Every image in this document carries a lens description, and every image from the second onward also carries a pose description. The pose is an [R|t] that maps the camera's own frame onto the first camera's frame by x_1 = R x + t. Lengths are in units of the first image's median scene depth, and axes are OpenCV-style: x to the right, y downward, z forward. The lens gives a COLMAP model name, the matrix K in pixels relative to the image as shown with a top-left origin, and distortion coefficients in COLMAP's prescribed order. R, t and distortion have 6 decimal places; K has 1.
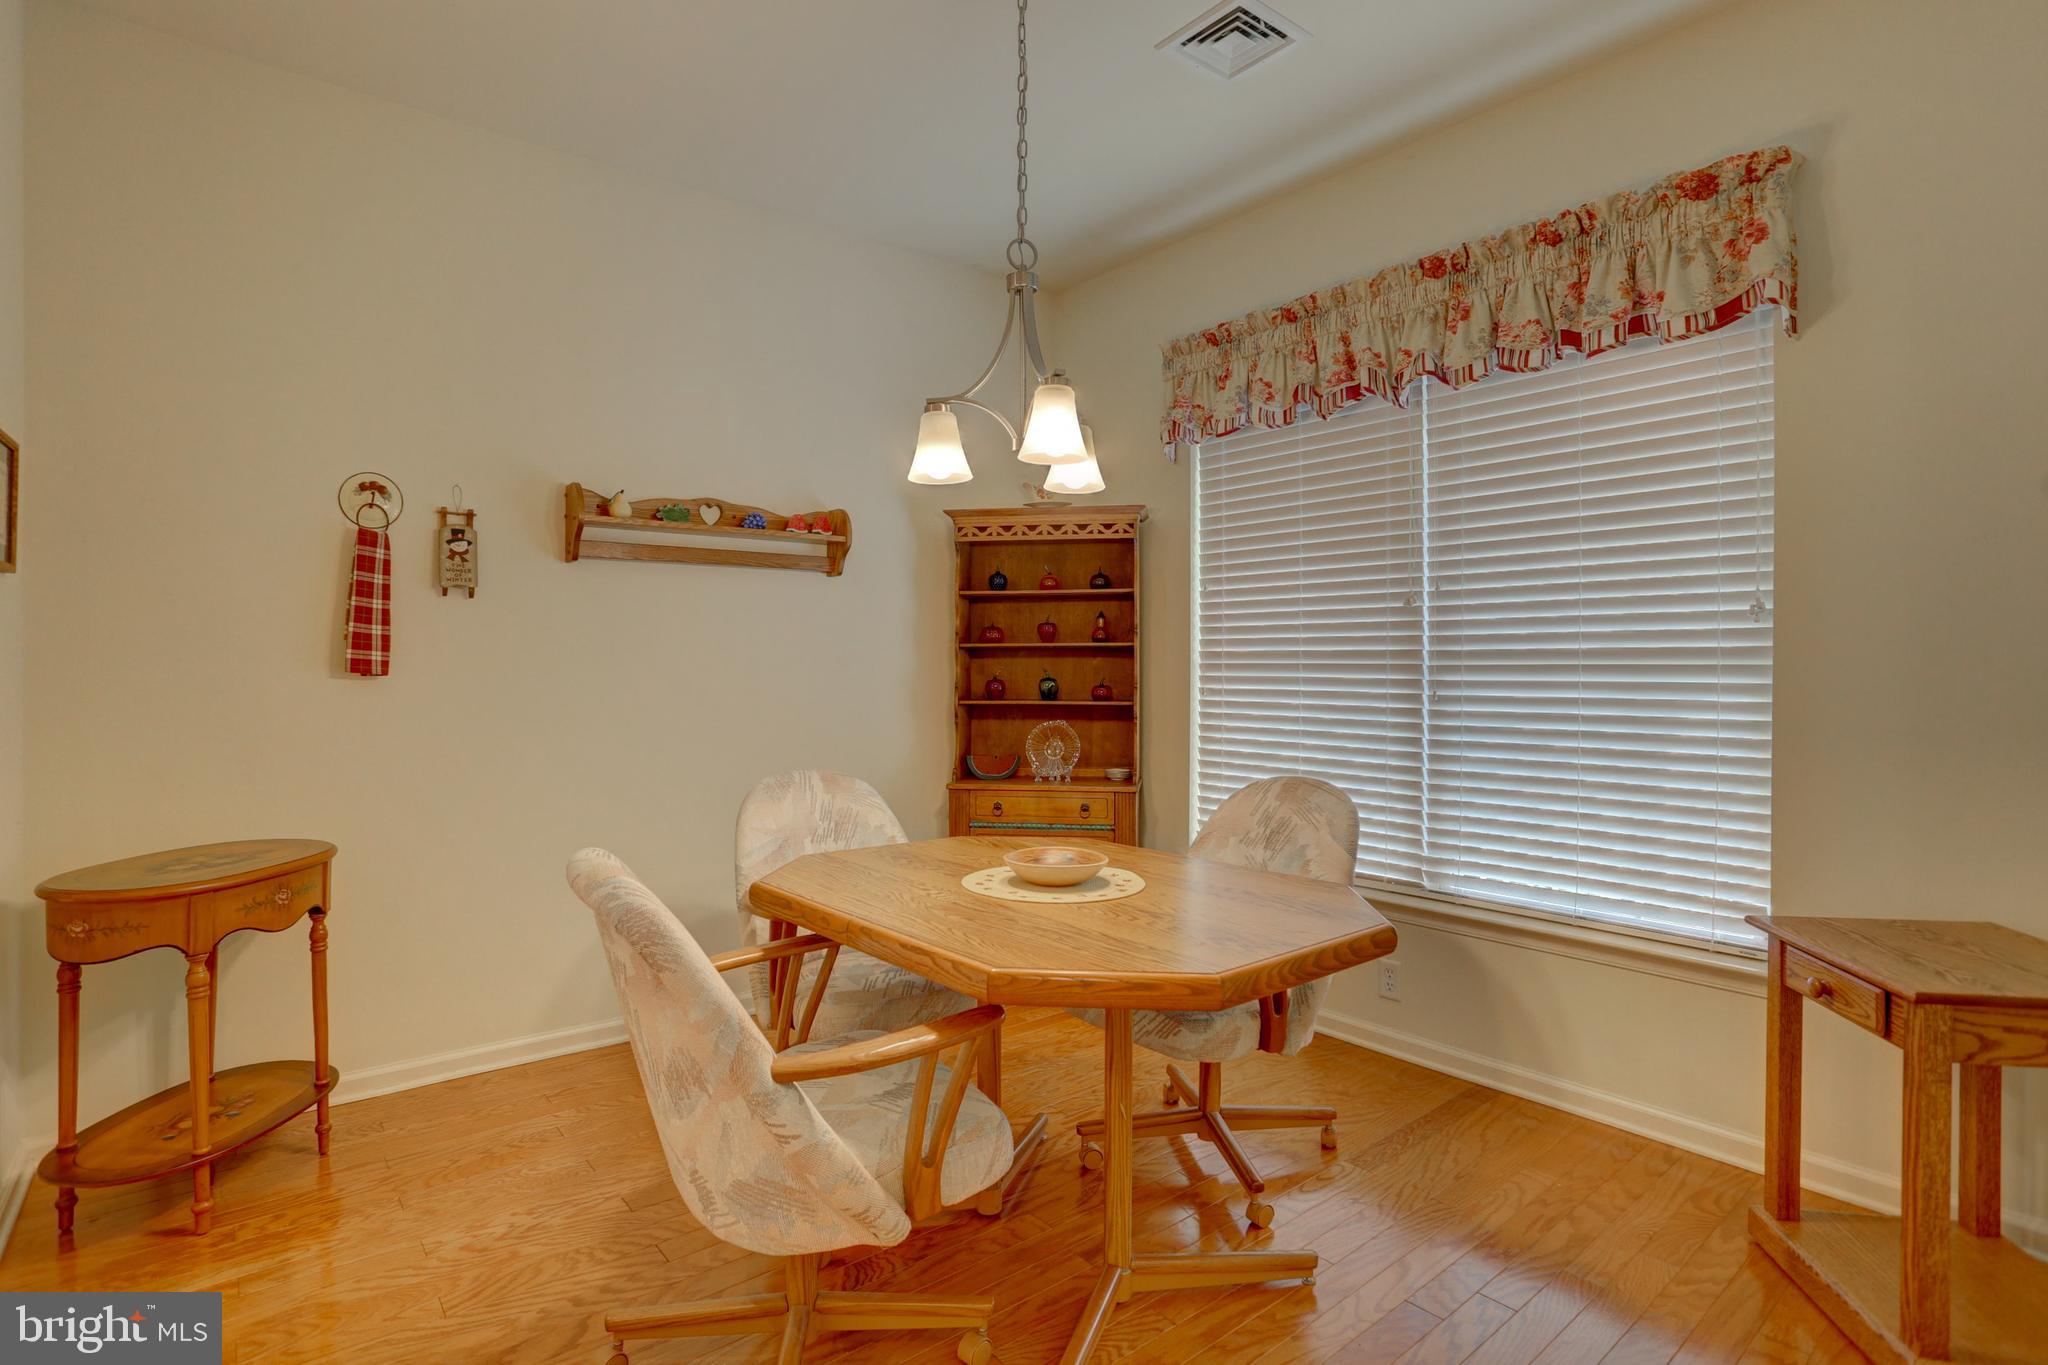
lens RADIAL K [[1011.1, 0, 982.3], [0, 1011.1, 643.8], [0, 0, 1]] dist [-0.038928, 0.001370]
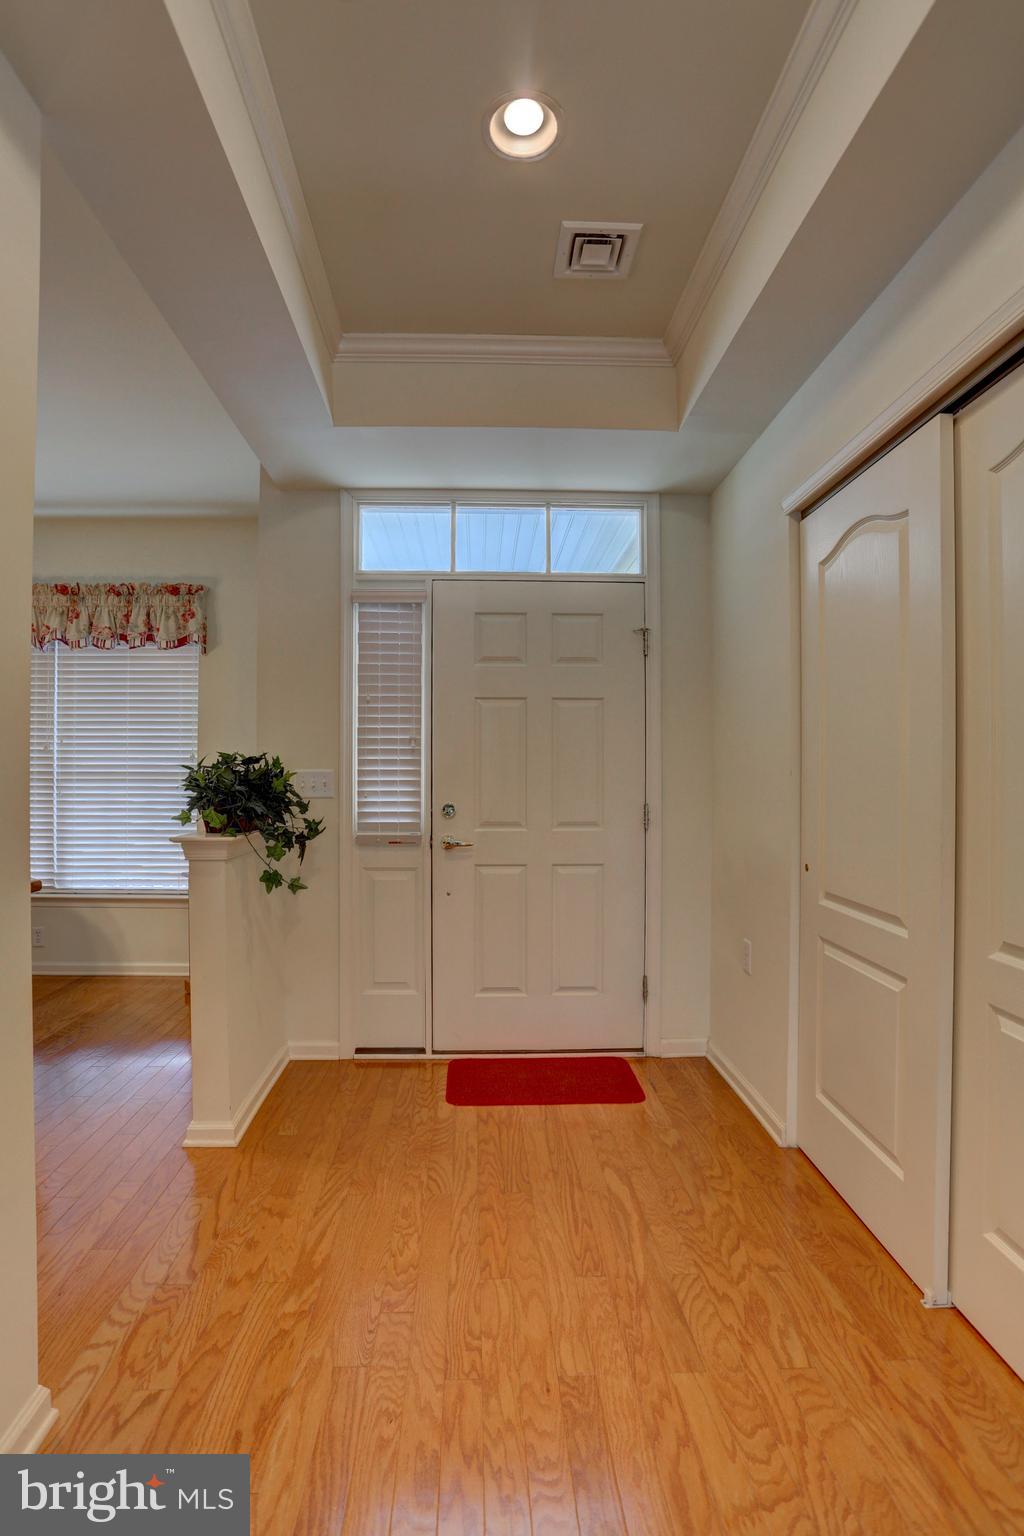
lens RADIAL K [[758.4, 0, 507.5], [0, 758.4, 771.5], [0, 0, 1]] dist [-0.038928, 0.001370]
pose [[0.572347, 0.000719, 0.820011, -0.331728], [-0.004937, 0.999985, 0.002570, -0.004322], [-0.819997, -0.005520, 0.572341, -0.742669]]
